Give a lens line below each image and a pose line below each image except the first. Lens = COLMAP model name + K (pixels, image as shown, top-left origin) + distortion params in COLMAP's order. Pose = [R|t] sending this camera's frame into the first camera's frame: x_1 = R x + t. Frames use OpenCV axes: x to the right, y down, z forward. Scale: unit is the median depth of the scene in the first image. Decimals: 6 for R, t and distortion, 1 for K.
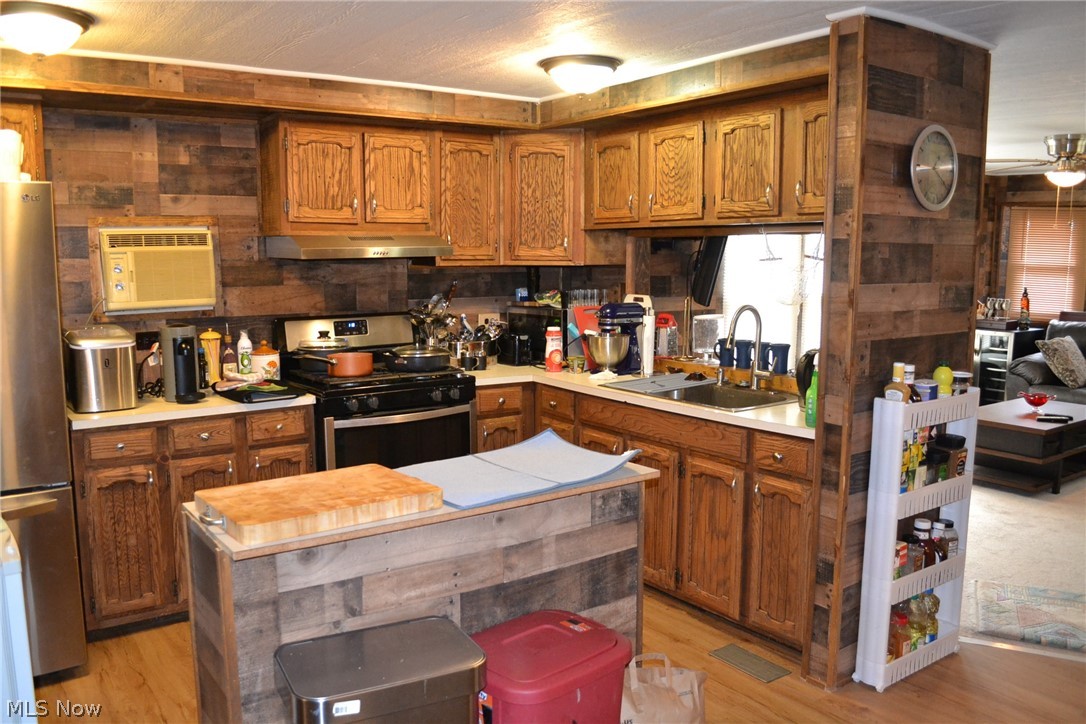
lens RADIAL K [[860.7, 0, 541.9], [0, 860.7, 366.3], [0, 0, 1]] dist [-0.081602, 0.011828]
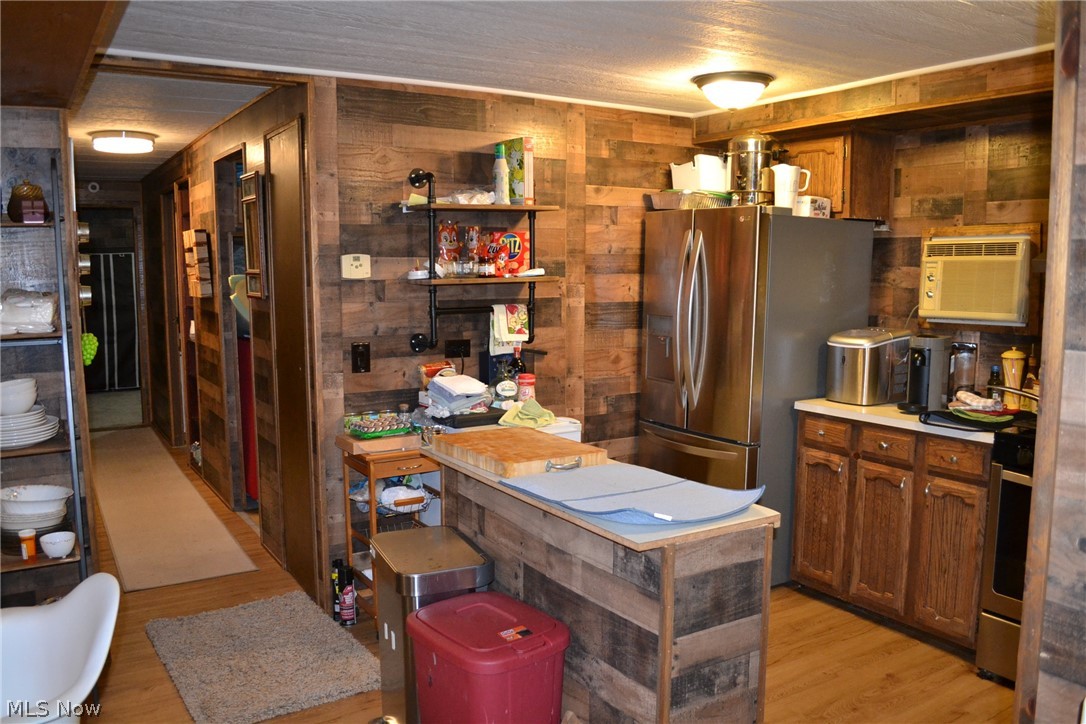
lens RADIAL K [[860.7, 0, 541.9], [0, 860.7, 366.3], [0, 0, 1]] dist [-0.081602, 0.011828]
pose [[-0.053780, 0.121944, -0.991079, 0.569944], [-0.128612, 0.983403, 0.127979, -0.080300], [0.990236, 0.134347, -0.037204, 0.583193]]
